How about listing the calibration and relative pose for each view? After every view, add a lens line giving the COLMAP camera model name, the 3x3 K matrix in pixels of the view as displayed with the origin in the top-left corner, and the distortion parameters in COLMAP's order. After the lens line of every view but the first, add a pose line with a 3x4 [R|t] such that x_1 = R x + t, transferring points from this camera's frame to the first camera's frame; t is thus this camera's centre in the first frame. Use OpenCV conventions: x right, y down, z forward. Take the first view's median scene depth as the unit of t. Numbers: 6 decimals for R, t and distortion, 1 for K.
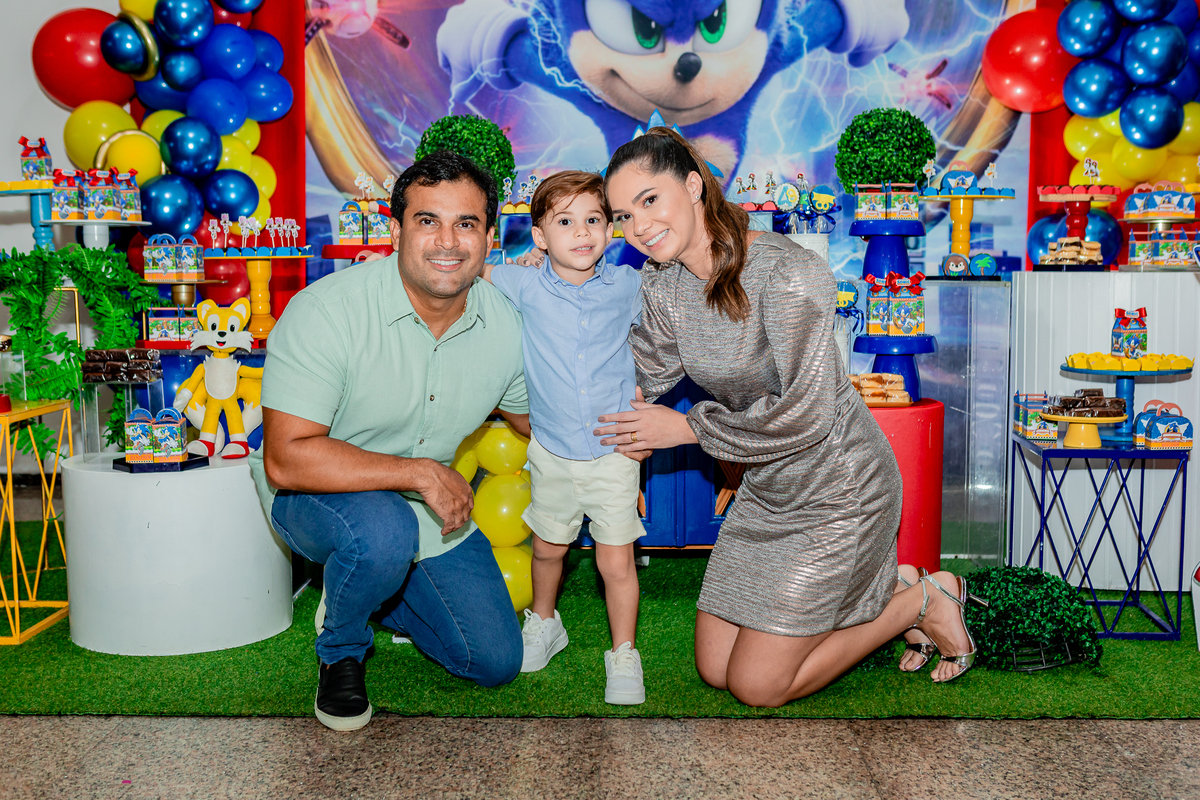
lens RADIAL K [[1400.5, 0, 599.2], [0, 1400.5, 390.6], [0, 0, 1]] dist [-0.031498, 0.013104]
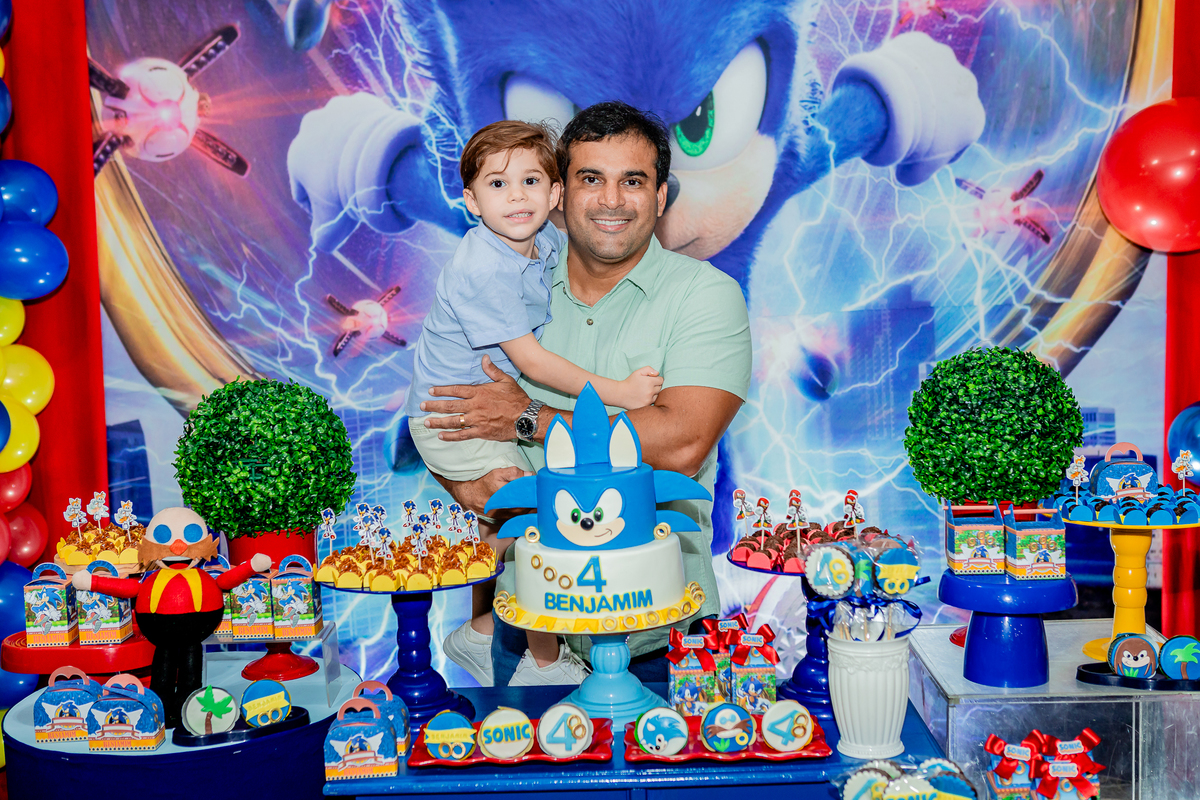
lens RADIAL K [[1486.5, 0, 600.0], [0, 1486.5, 400.0], [0, 0, 1]] dist [-0.020111, -0.035749]
pose [[0.999596, -0.028355, 0.002096, 0.033517], [0.028337, 0.999568, 0.007855, -0.151478], [-0.002318, -0.007792, 0.999967, 0.309878]]
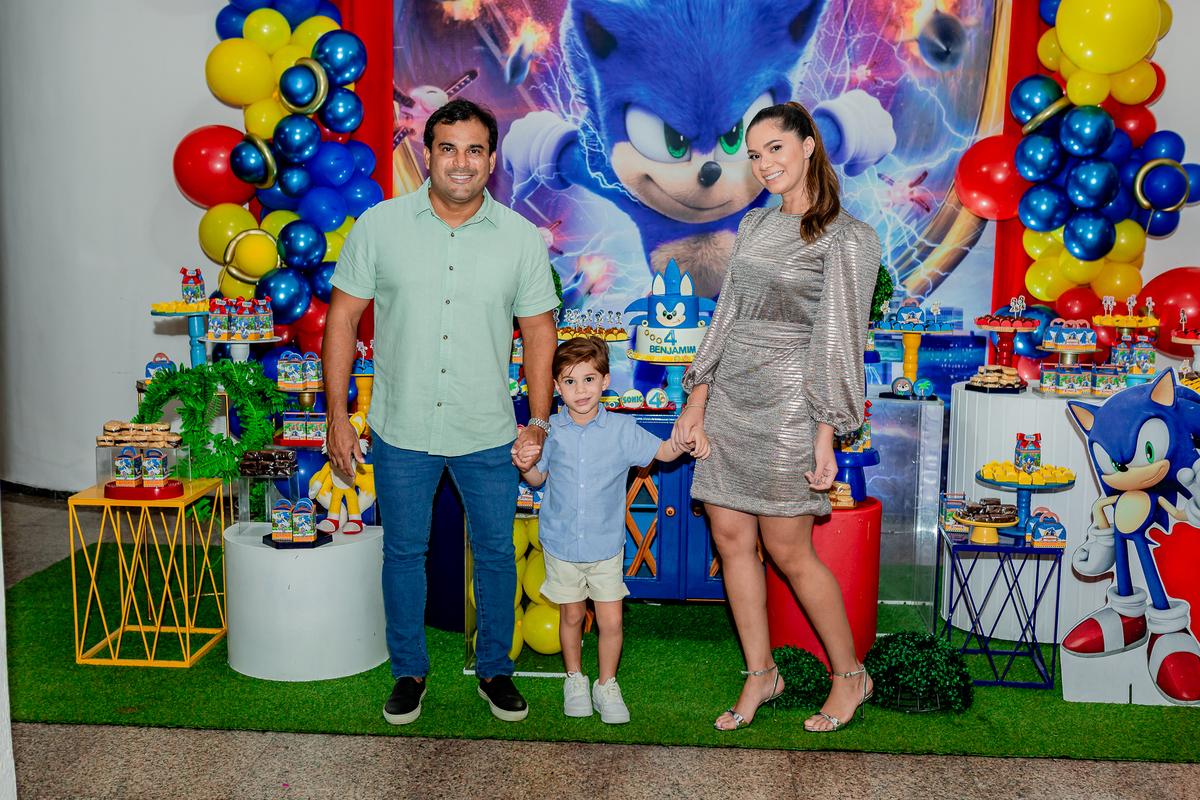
lens RADIAL K [[1361.9, 0, 600.1], [0, 1361.9, 392.5], [0, 0, 1]] dist [-0.030168, -0.003016]
pose [[0.999134, 0.021184, -0.035812, 0.016604], [-0.019882, 0.999142, 0.036320, -0.093002], [0.036551, -0.035576, 0.998698, -0.195027]]
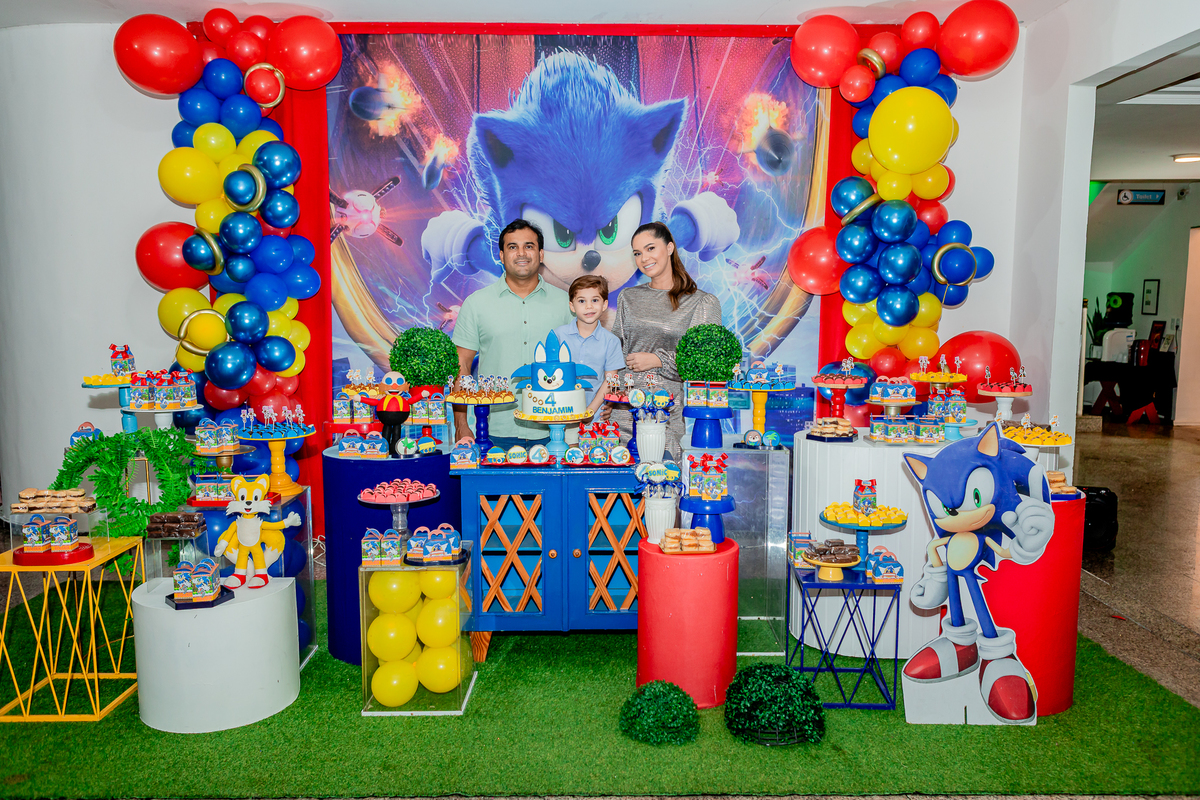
lens RADIAL K [[923.8, 0, 603.9], [0, 923.8, 399.1], [0, 0, 1]] dist [0.004038, 0.000651]
pose [[0.999384, 0.001183, 0.035067, 0.046828], [-0.001685, 0.999896, 0.014289, -0.108418], [-0.035046, -0.014339, 0.999283, 0.019811]]
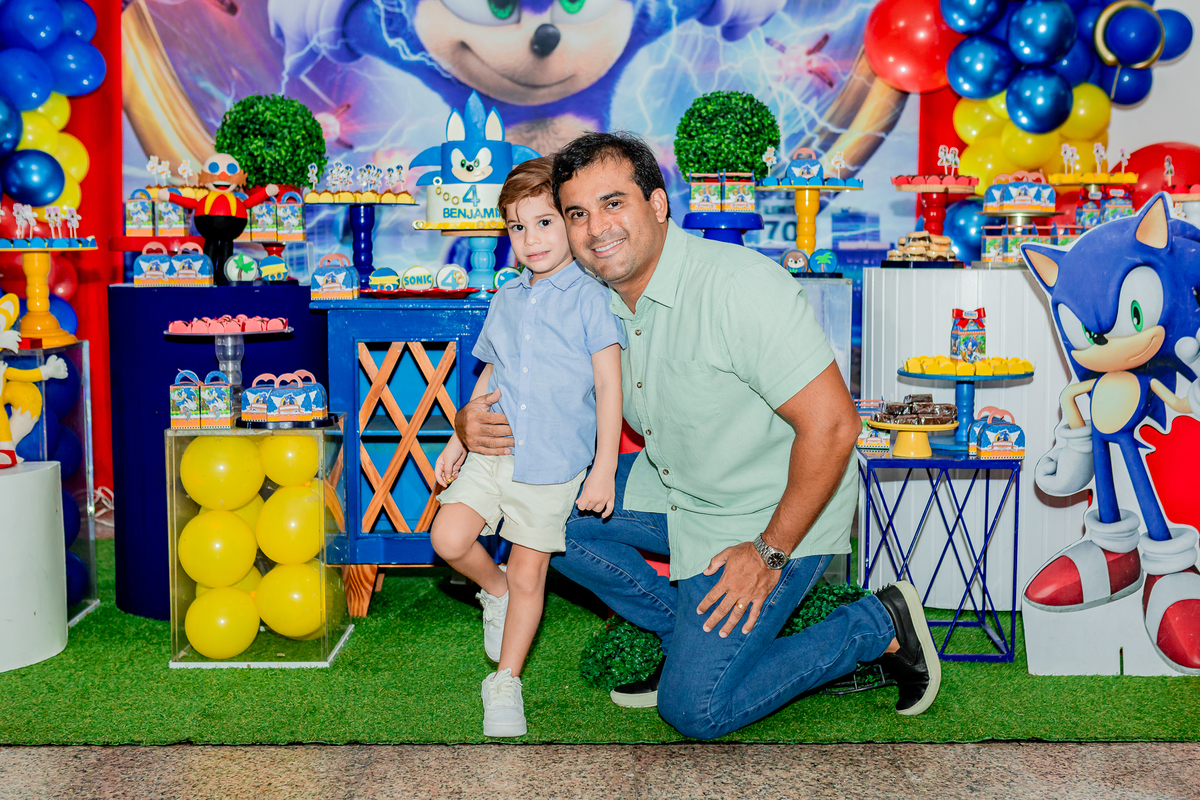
lens RADIAL K [[1591.8, 0, 594.0], [0, 1591.8, 392.6], [0, 0, 1]] dist [-0.014289, -0.063750]
pose [[0.999229, 0.001573, 0.039236, 0.060100], [-0.001538, 0.999998, -0.000919, -0.000774], [-0.039237, 0.000857, 0.999230, -0.039455]]
